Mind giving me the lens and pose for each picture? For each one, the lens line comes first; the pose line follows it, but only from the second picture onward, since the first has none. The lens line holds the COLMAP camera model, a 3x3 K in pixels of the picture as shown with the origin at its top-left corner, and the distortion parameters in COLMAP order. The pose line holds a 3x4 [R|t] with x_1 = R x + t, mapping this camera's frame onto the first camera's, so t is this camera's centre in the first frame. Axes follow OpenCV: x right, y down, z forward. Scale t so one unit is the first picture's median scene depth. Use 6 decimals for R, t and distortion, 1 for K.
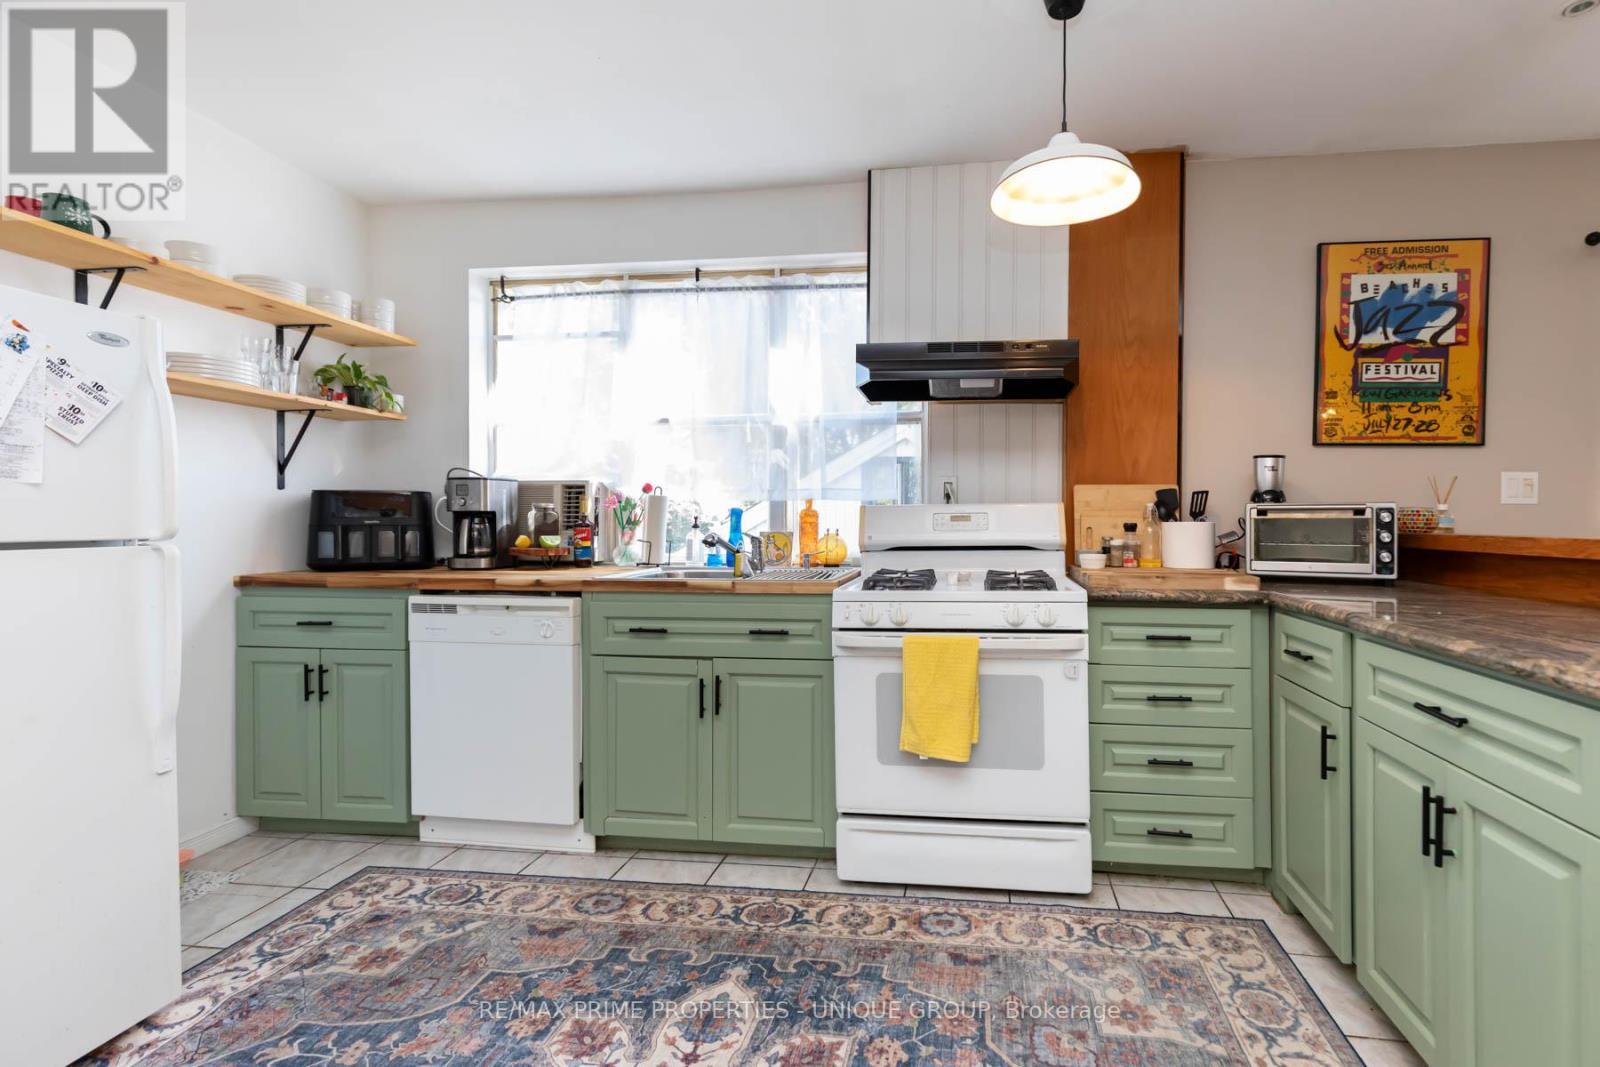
lens RADIAL K [[726.9, 0, 804.5], [0, 726.9, 523.5], [0, 0, 1]] dist [0.002950, 0.000206]
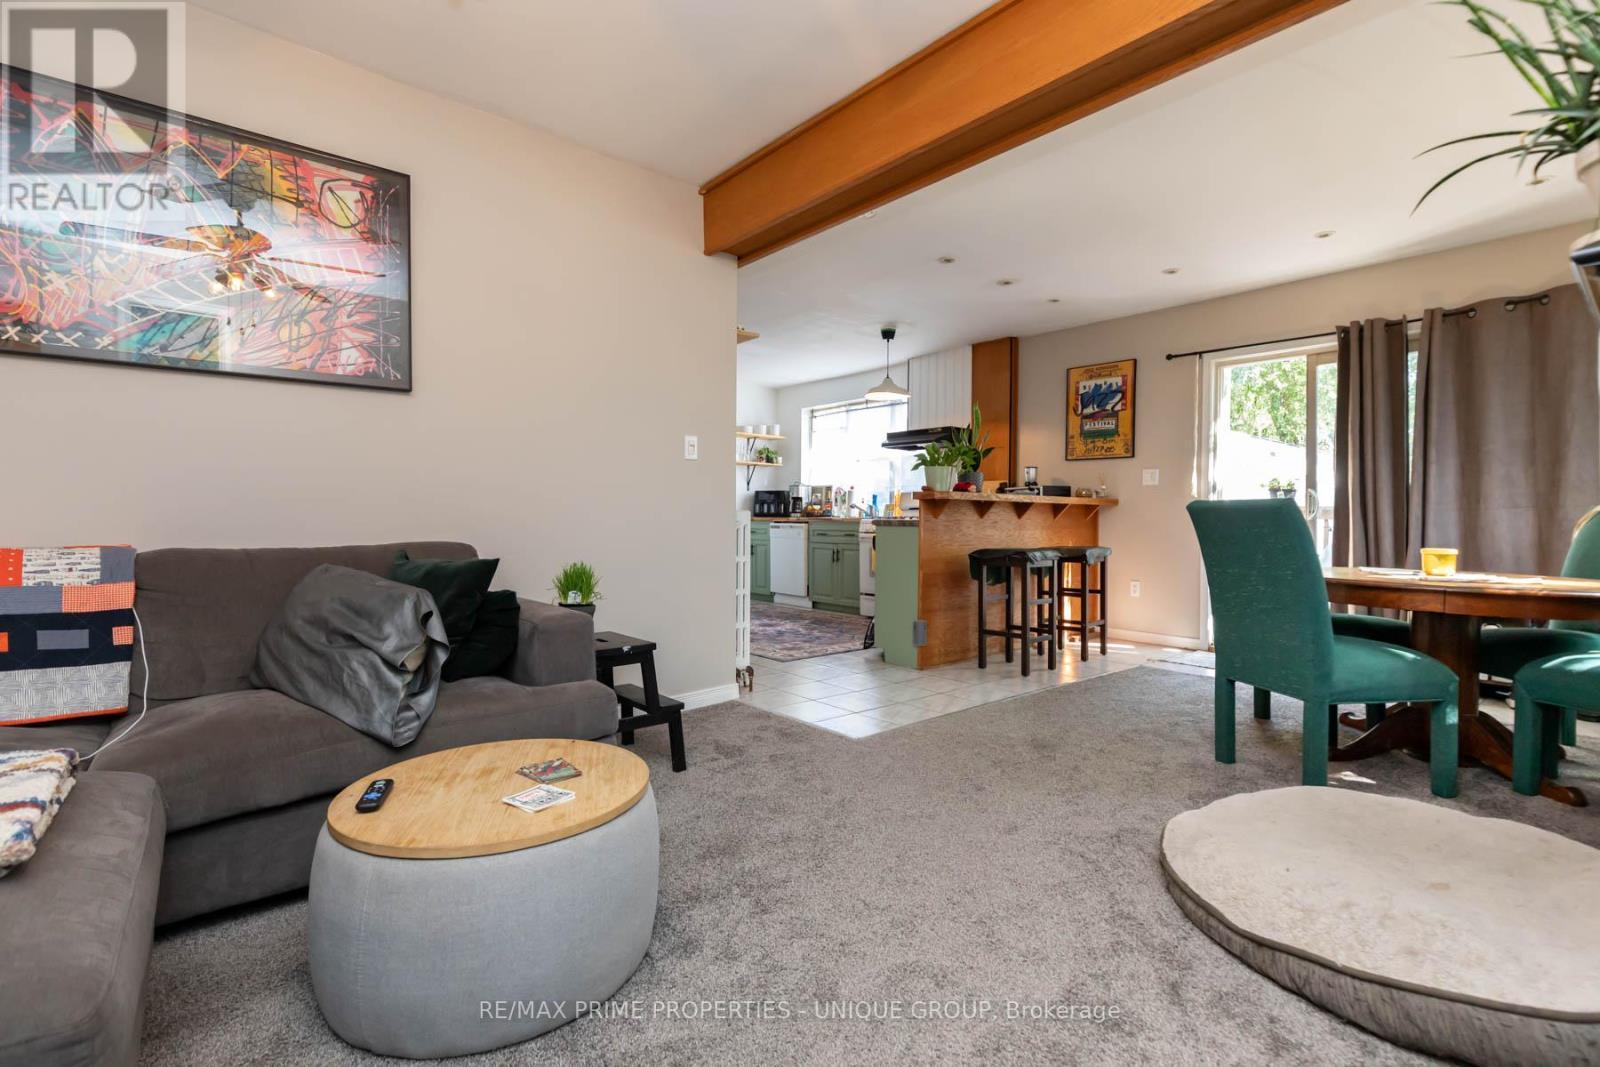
lens RADIAL K [[726.9, 0, 799.4], [0, 726.9, 524.7], [0, 0, 1]] dist [0.002950, 0.000206]
pose [[0.732887, 0.008850, -0.680293, 1.629939], [-0.000351, 0.999920, 0.012630, 0.060806], [0.680351, -0.009018, 0.732831, -1.184773]]
